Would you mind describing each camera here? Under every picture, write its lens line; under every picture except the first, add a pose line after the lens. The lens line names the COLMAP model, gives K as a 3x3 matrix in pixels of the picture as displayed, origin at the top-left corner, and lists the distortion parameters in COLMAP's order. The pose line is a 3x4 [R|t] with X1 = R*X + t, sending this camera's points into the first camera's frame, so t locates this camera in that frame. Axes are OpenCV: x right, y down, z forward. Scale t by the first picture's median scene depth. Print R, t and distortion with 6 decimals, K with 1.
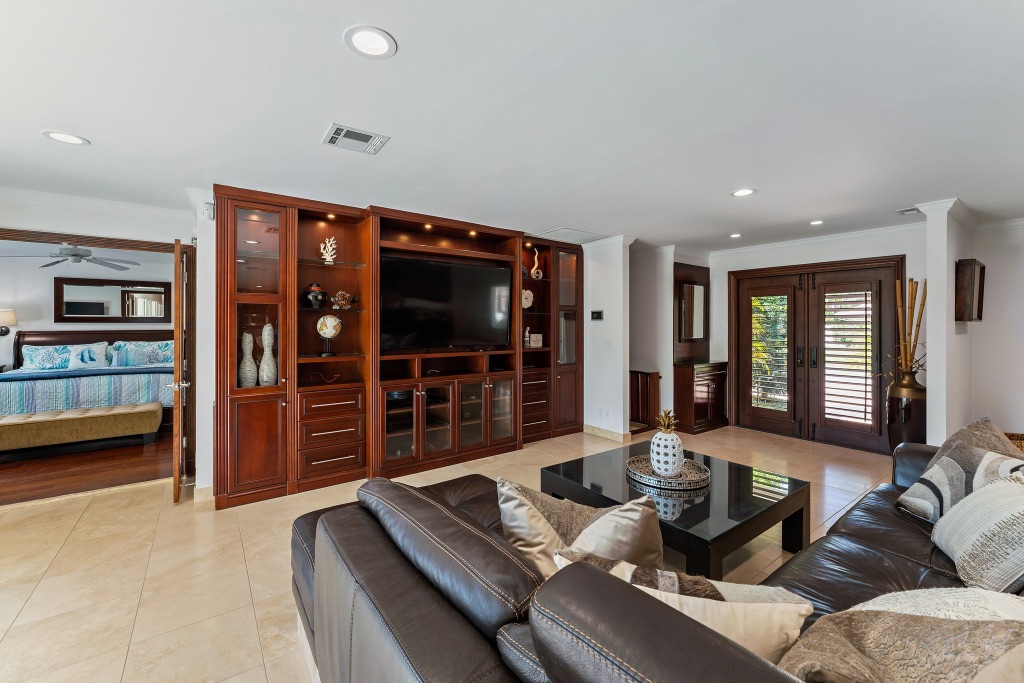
lens RADIAL K [[419.7, 0, 508.1], [0, 419.7, 335.7], [0, 0, 1]] dist [0.000295, 0.000042]
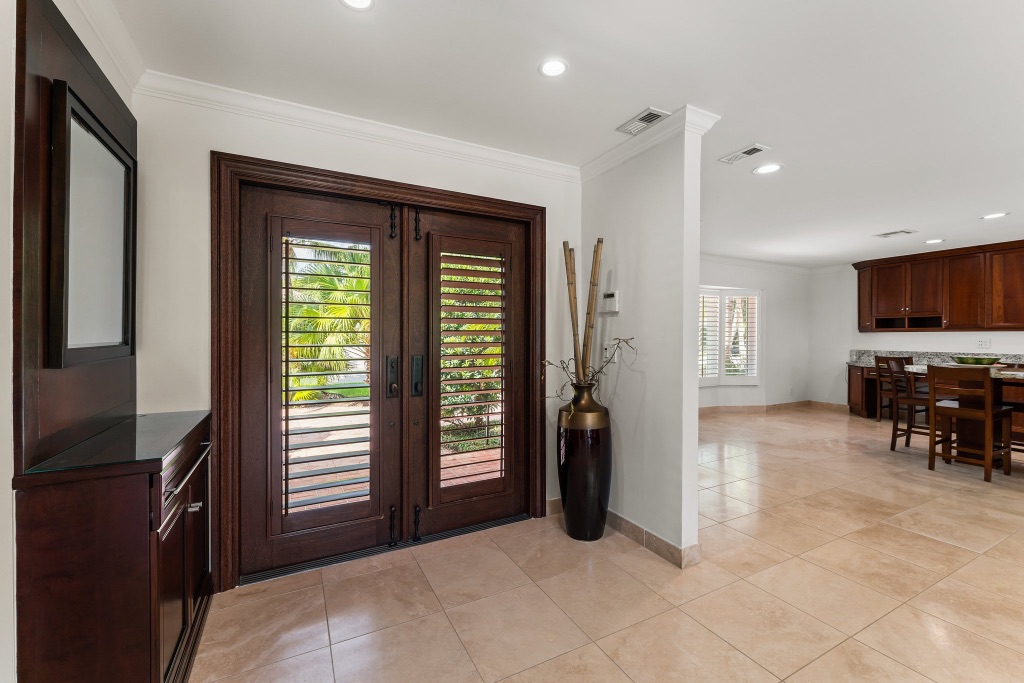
lens RADIAL K [[429.9, 0, 517.0], [0, 429.9, 337.3], [0, 0, 1]] dist [0.030525, 0.000135]
pose [[0.126347, -0.005082, 0.991973, 0.228840], [0.021361, 0.999769, 0.002402, 0.006630], [-0.991756, 0.020886, 0.126426, 0.825974]]
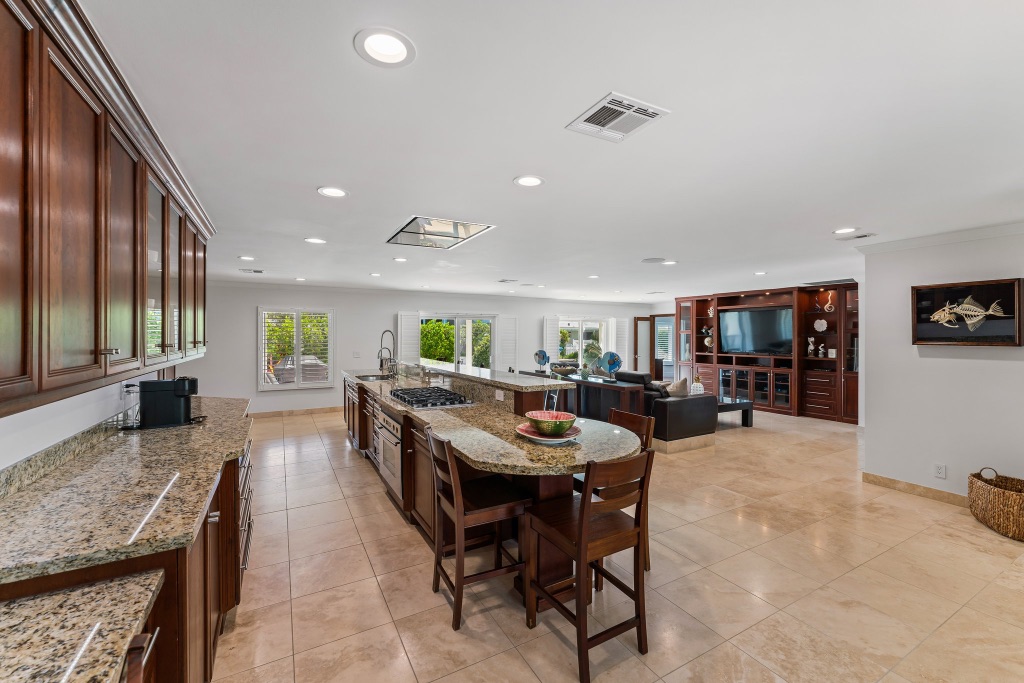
lens RADIAL K [[419.7, 0, 508.1], [0, 419.7, 335.7], [0, 0, 1]] dist [0.000295, 0.000042]
pose [[-0.123991, 0.000172, -0.992283, 1.696003], [-0.025461, 0.999670, 0.003355, -0.025934], [0.991957, 0.025681, -0.123946, 0.054848]]
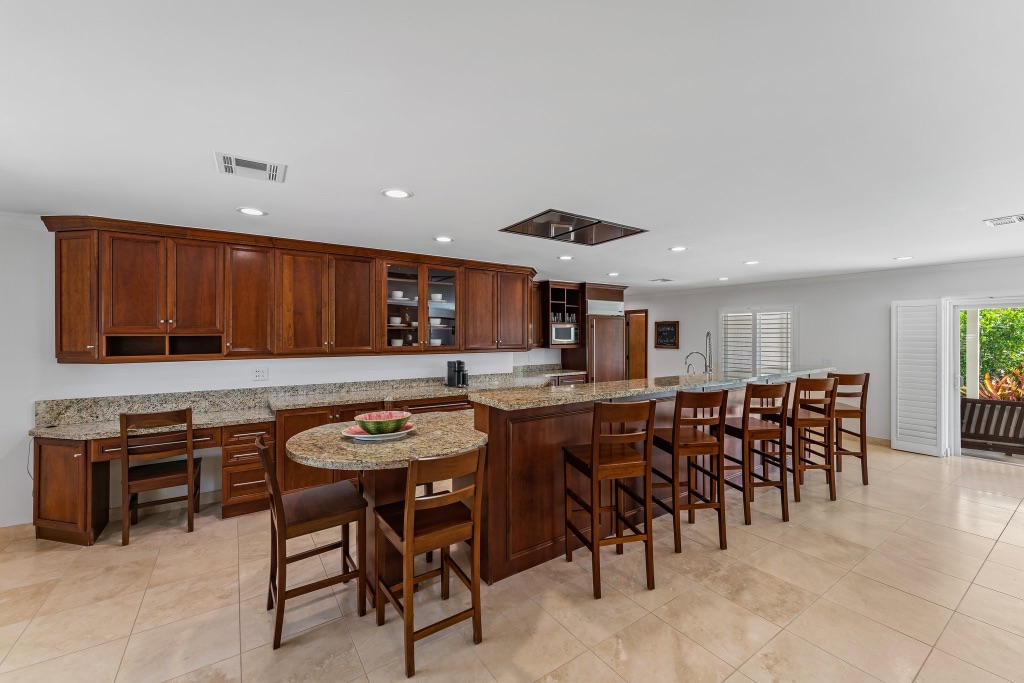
lens RADIAL K [[412.8, 0, 509.8], [0, 412.8, 333.5], [0, 0, 1]] dist [-0.001185, -0.000206]
pose [[-0.999652, -0.002000, 0.026302, 1.052008], [-0.001478, 0.999802, 0.019860, -0.041403], [-0.026337, 0.019814, -0.999457, 0.527763]]
